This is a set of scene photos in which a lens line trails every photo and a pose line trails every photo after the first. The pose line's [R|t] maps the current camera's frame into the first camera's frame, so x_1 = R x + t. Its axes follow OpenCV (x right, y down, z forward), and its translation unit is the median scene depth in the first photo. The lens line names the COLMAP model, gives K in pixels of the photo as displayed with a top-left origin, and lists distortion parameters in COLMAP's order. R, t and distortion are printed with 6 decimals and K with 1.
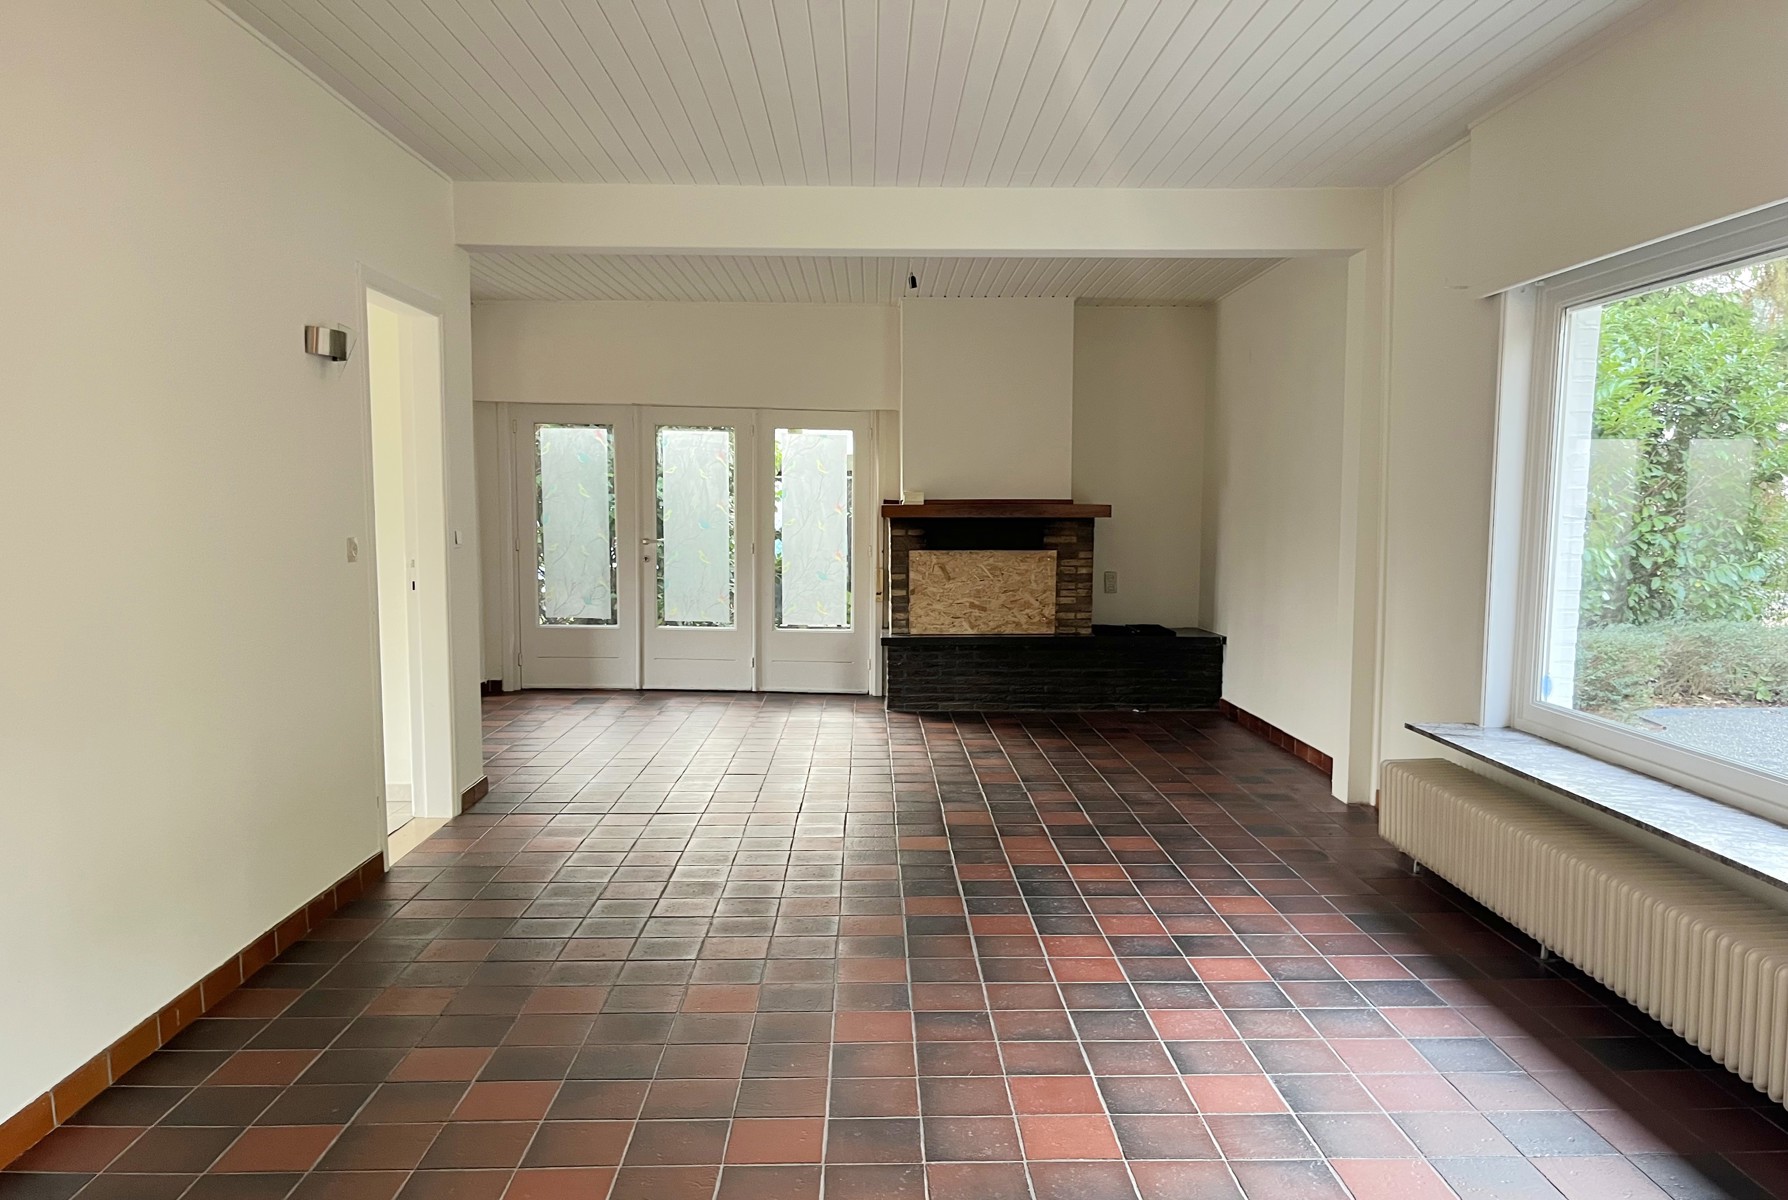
lens RADIAL K [[1337.5, 0, 894.0], [0, 1337.5, 600.0], [0, 0, 1]] dist [0.035624, -0.001616]
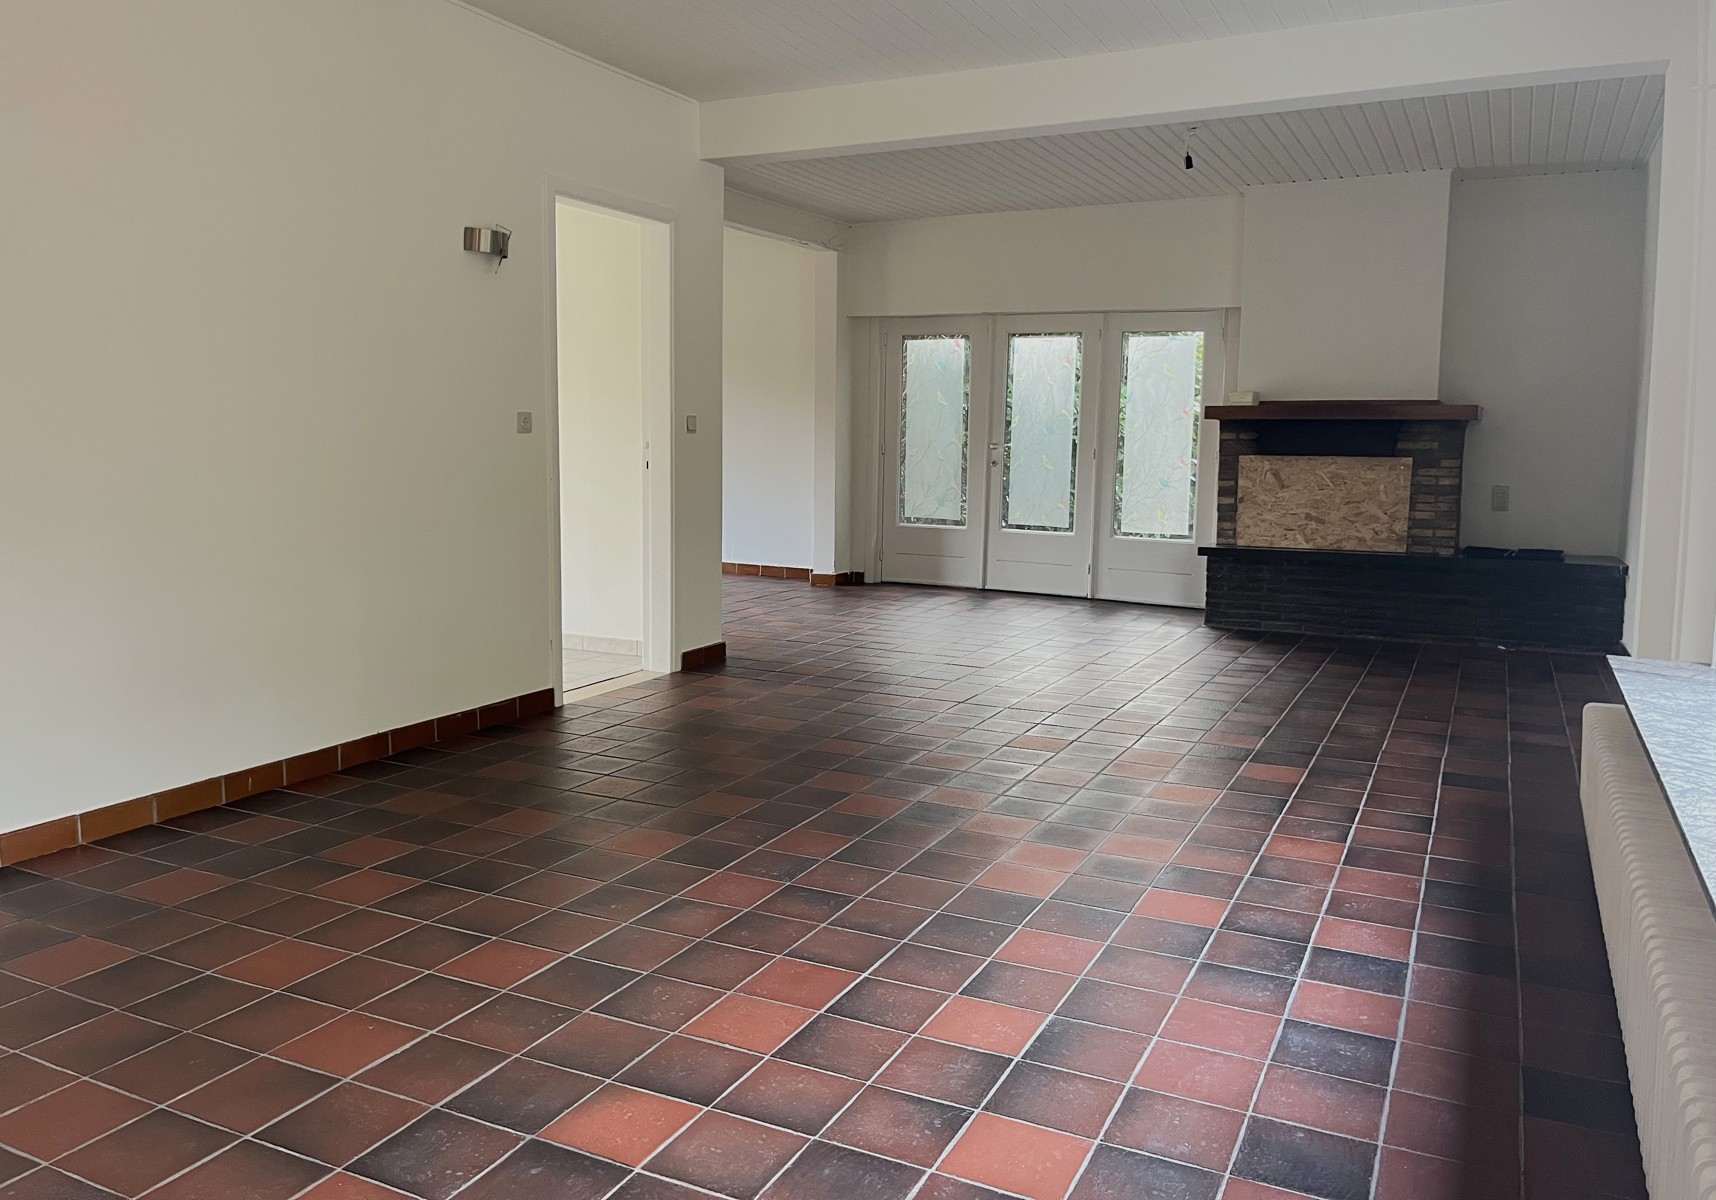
lens RADIAL K [[1285.5, 0, 857.6], [0, 1285.5, 500.6], [0, 0, 1]] dist [0.039815, -0.001713]
pose [[0.883681, 0.029419, -0.467163, 0.197220], [-0.041151, 0.999041, -0.014926, 0.018617], [0.466276, 0.032414, 0.884045, 0.082473]]
